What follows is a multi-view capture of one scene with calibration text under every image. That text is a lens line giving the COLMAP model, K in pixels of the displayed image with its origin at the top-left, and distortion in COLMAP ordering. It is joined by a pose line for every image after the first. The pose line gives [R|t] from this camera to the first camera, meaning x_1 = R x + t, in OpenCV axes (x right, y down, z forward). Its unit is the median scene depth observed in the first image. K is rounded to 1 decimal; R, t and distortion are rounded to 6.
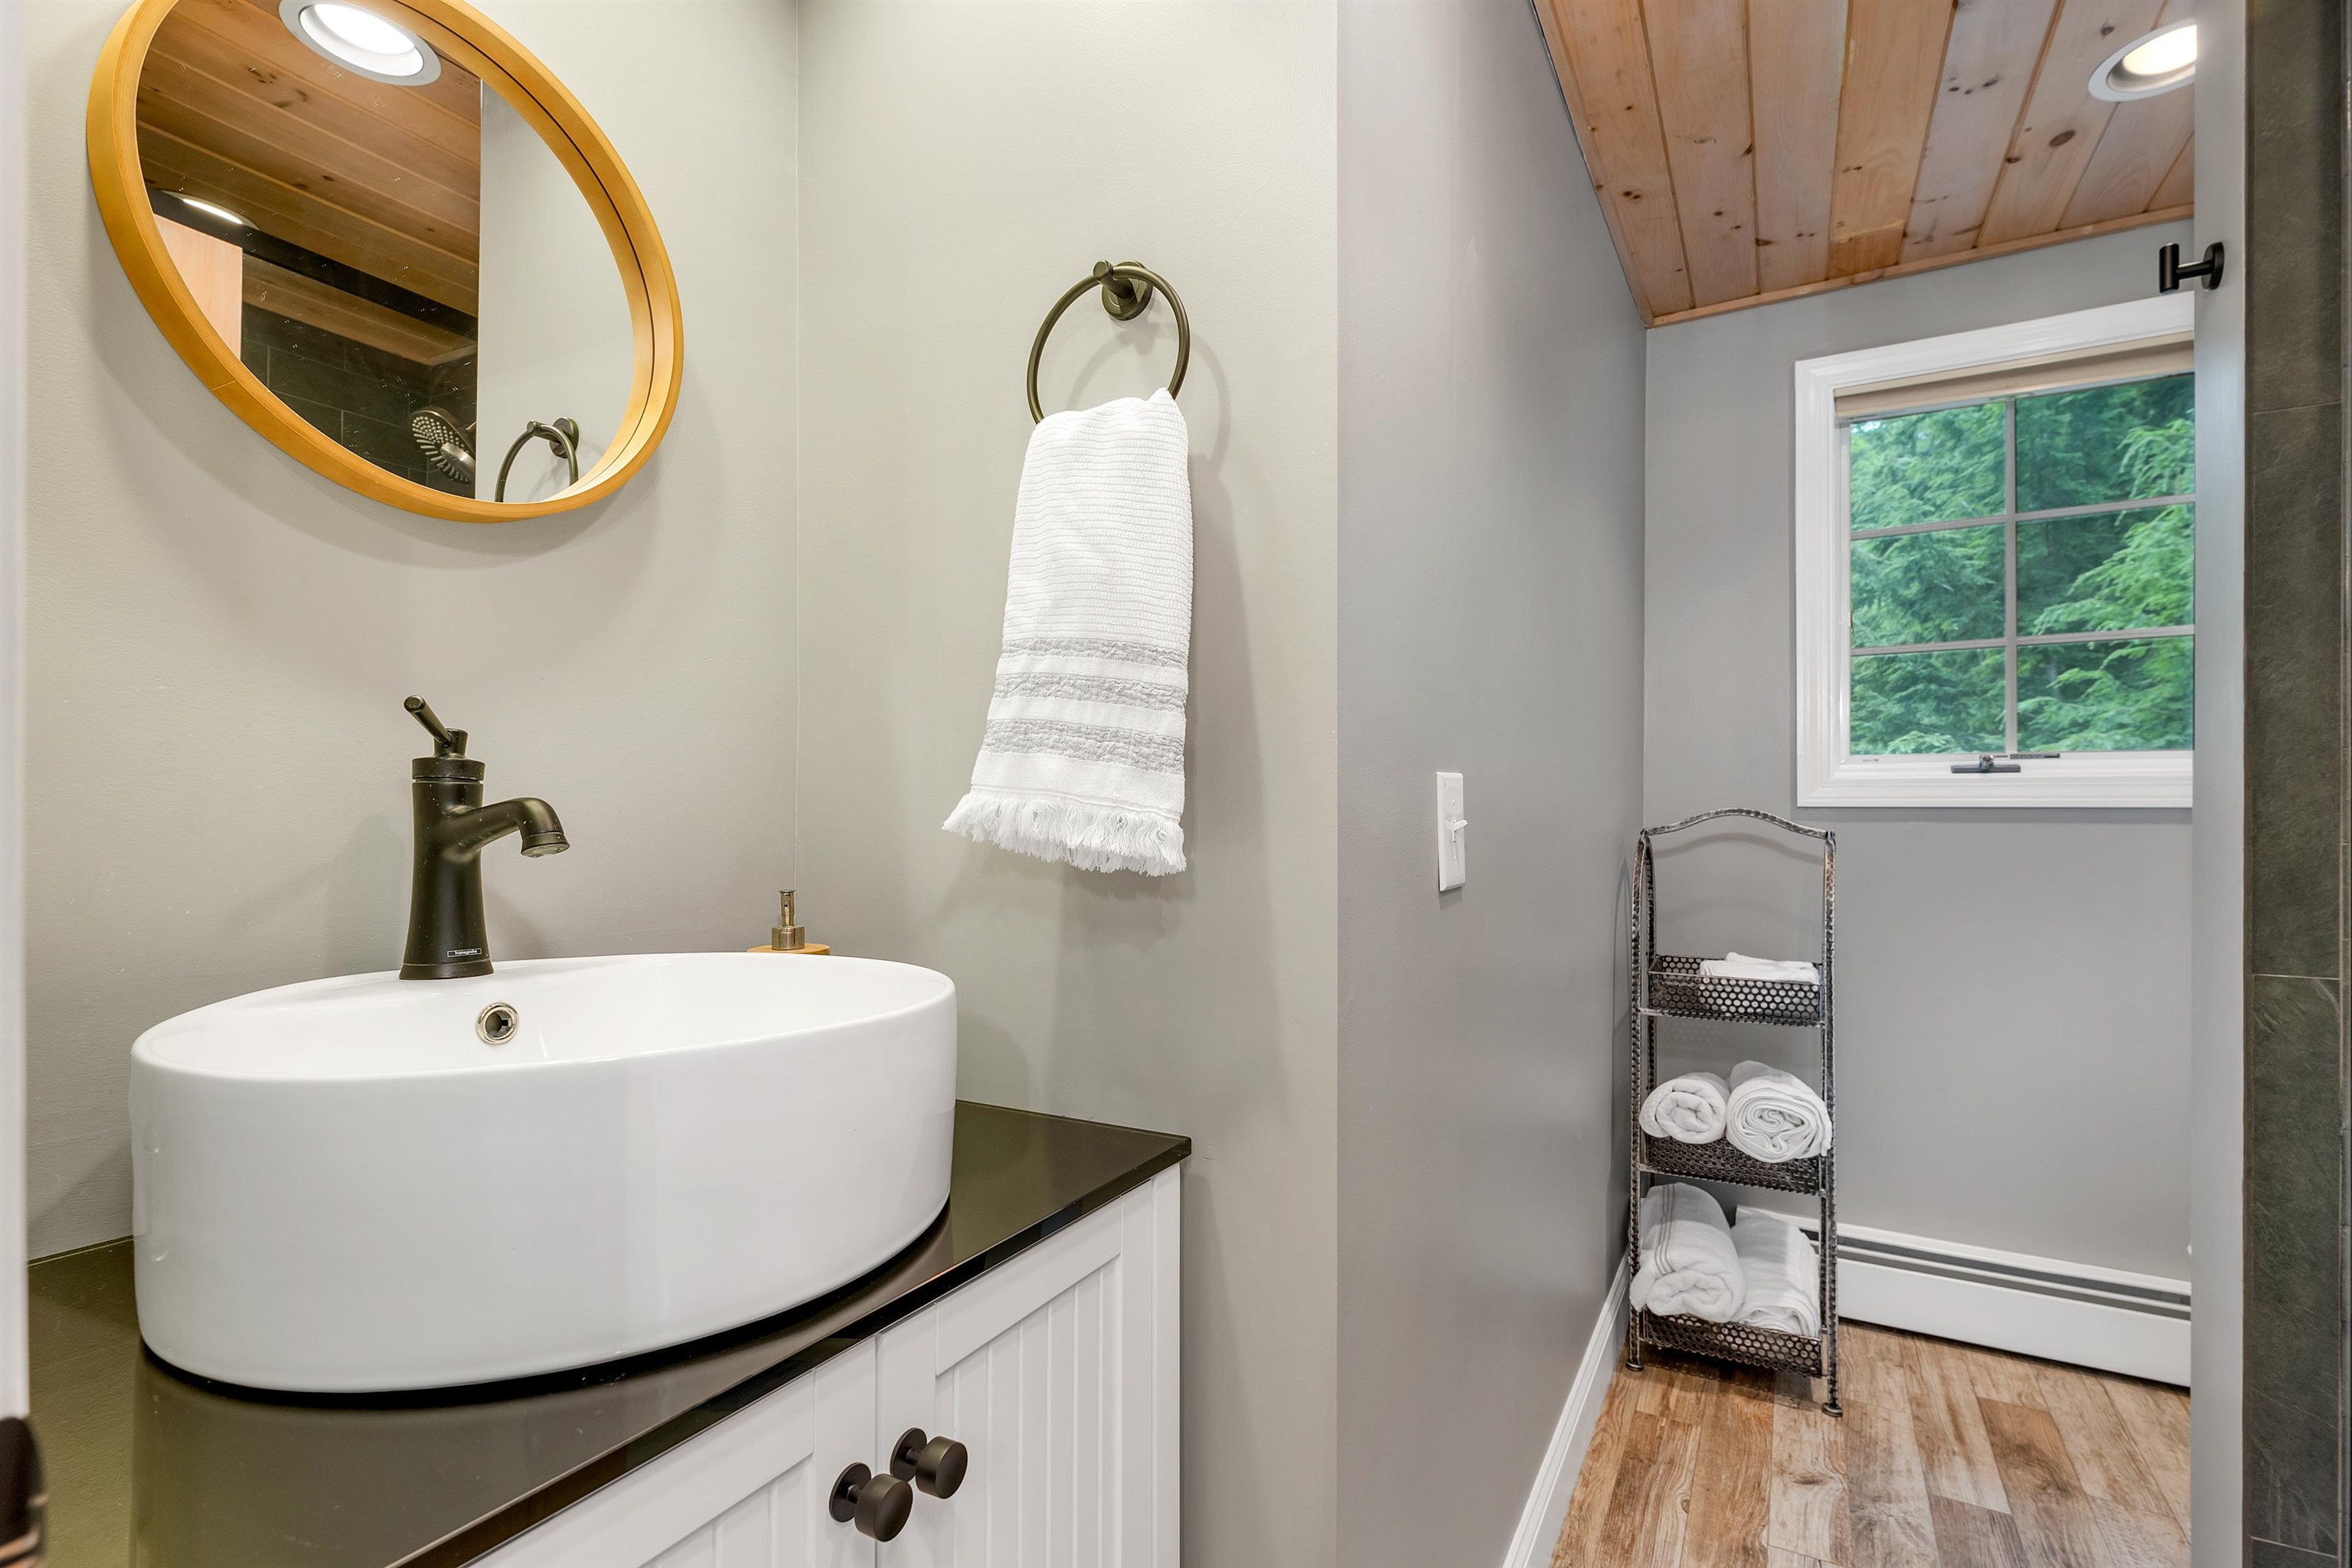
lens RADIAL K [[1084.6, 0, 1178.5], [0, 1084.6, 848.3], [0, 0, 1]] dist [0.002830, -0.000536]
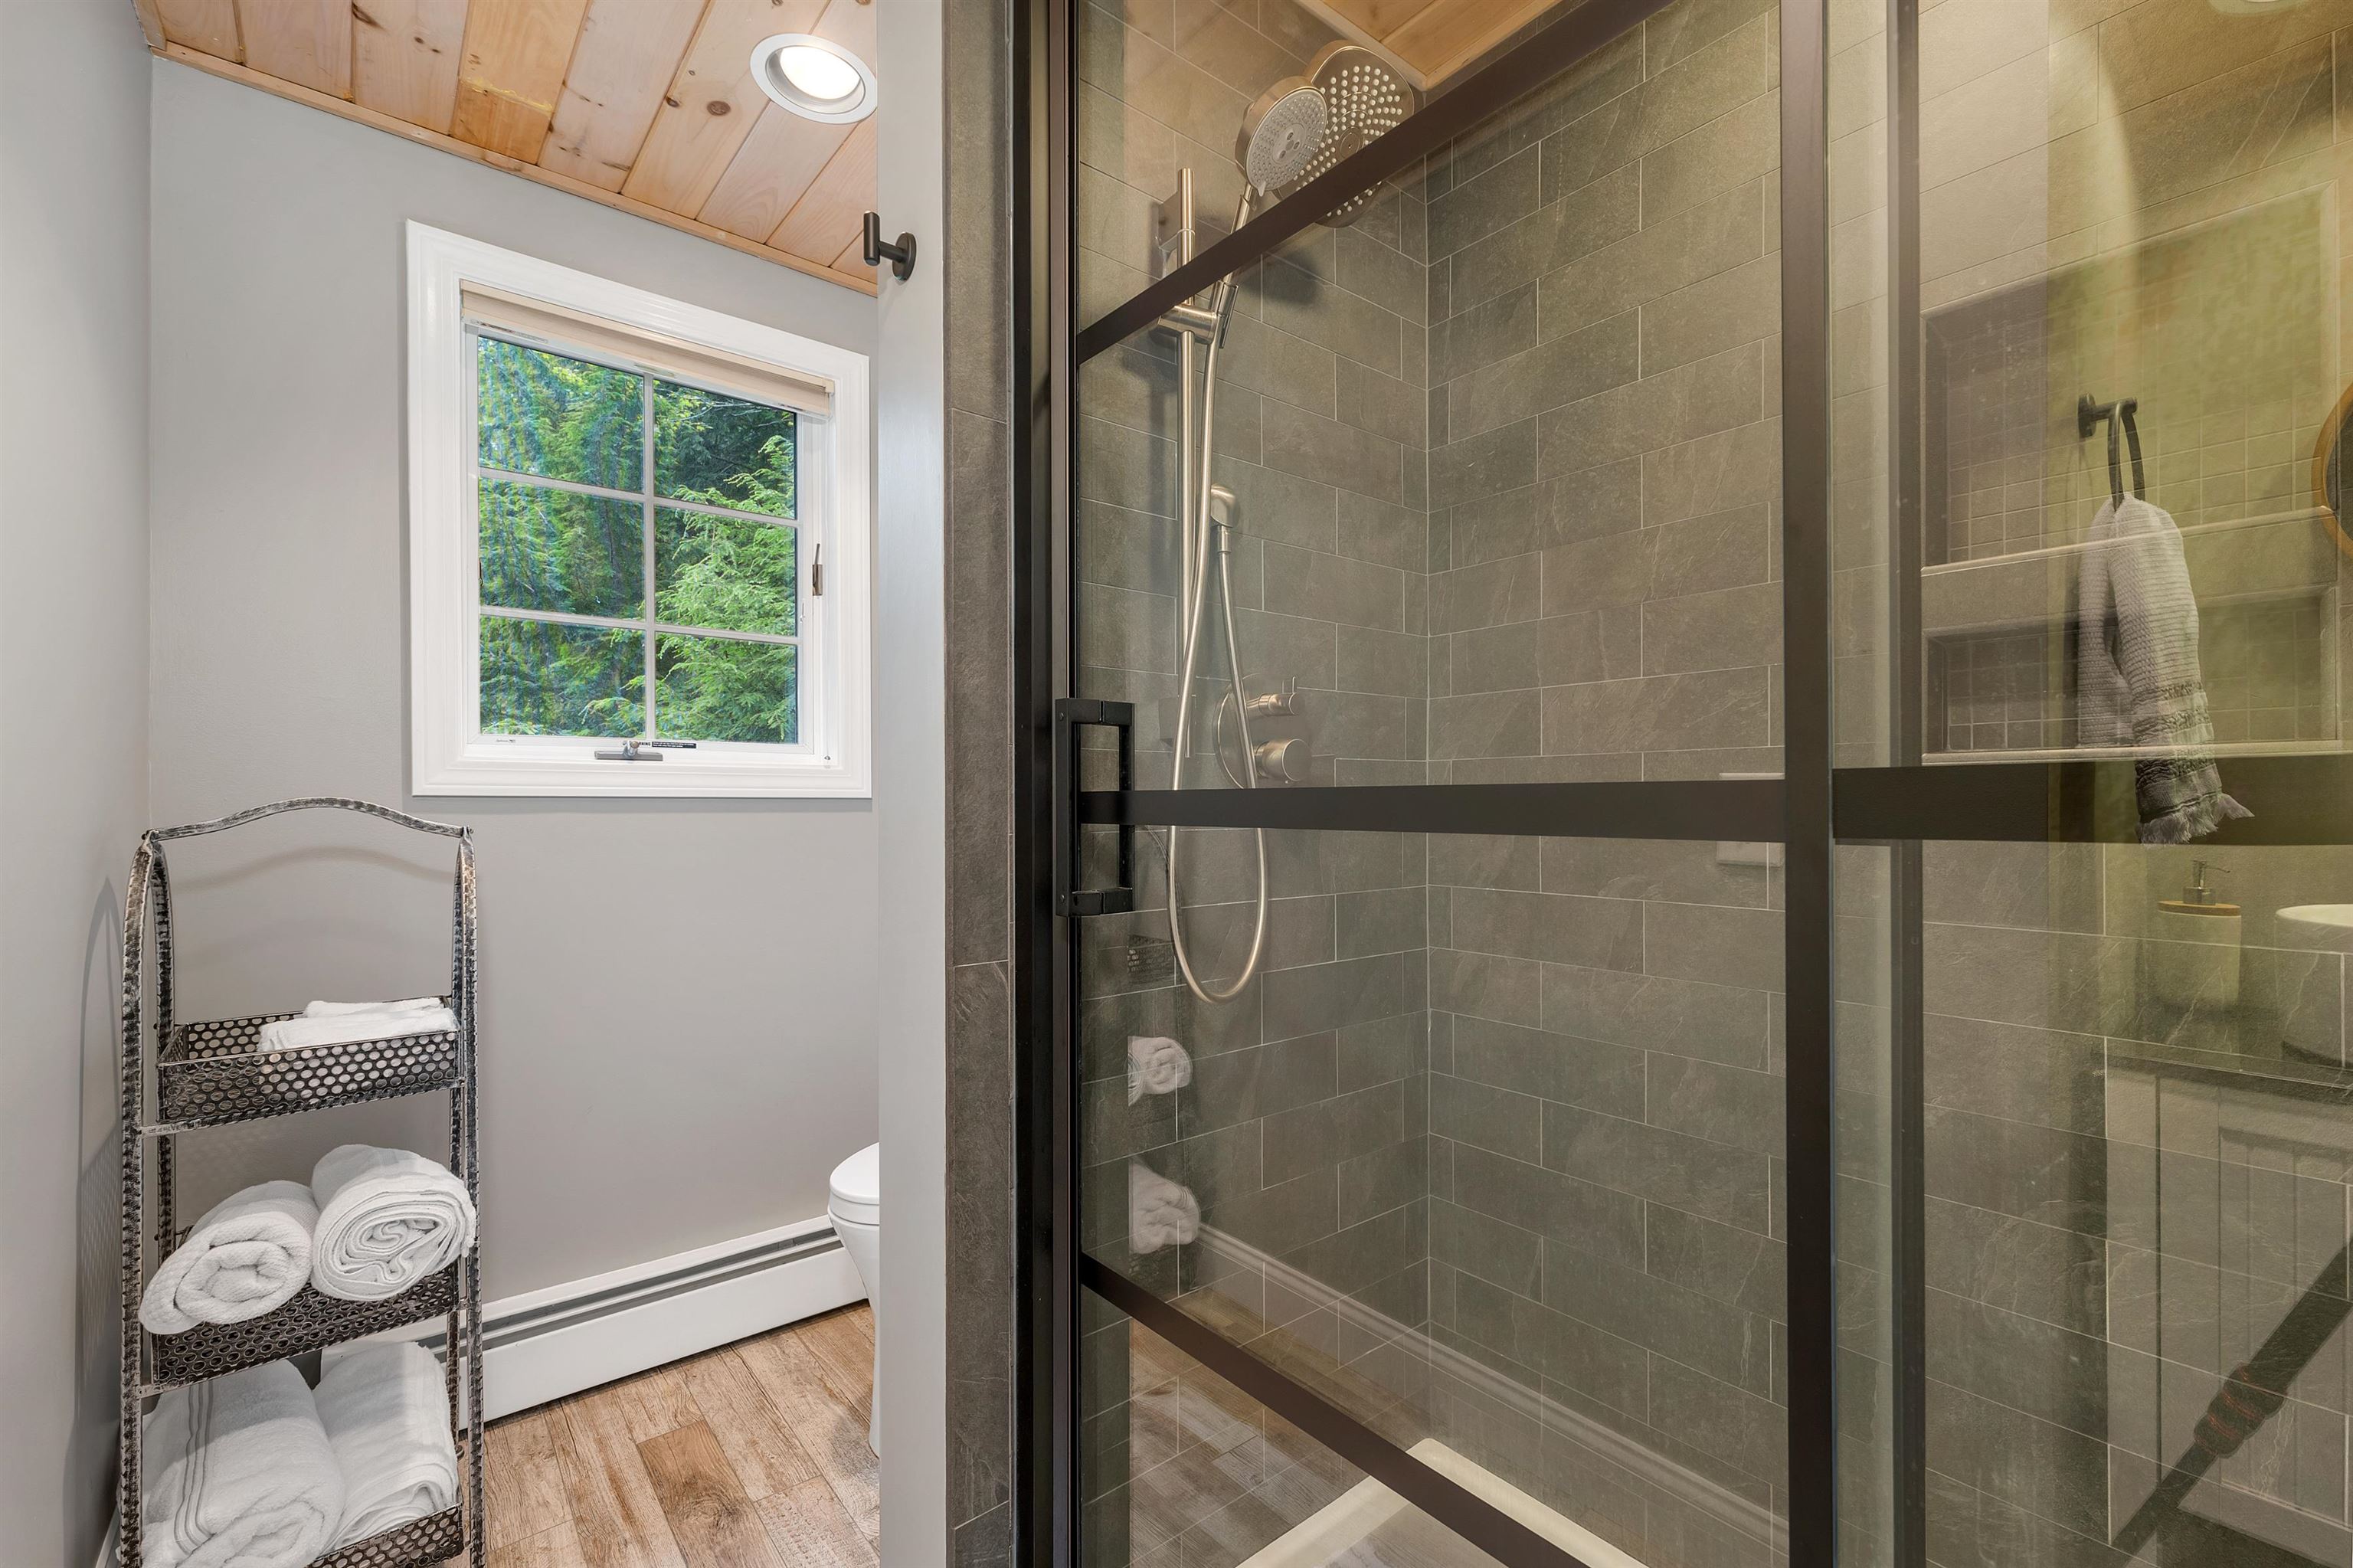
lens RADIAL K [[984.5, 0, 1176.5], [0, 984.5, 784.0], [0, 0, 1]] dist [0.001728, -0.000265]
pose [[0.353235, 0.013584, 0.935436, 0.115205], [0.030137, 0.999210, -0.025891, -0.012773], [-0.935049, 0.037337, 0.352547, 0.265828]]
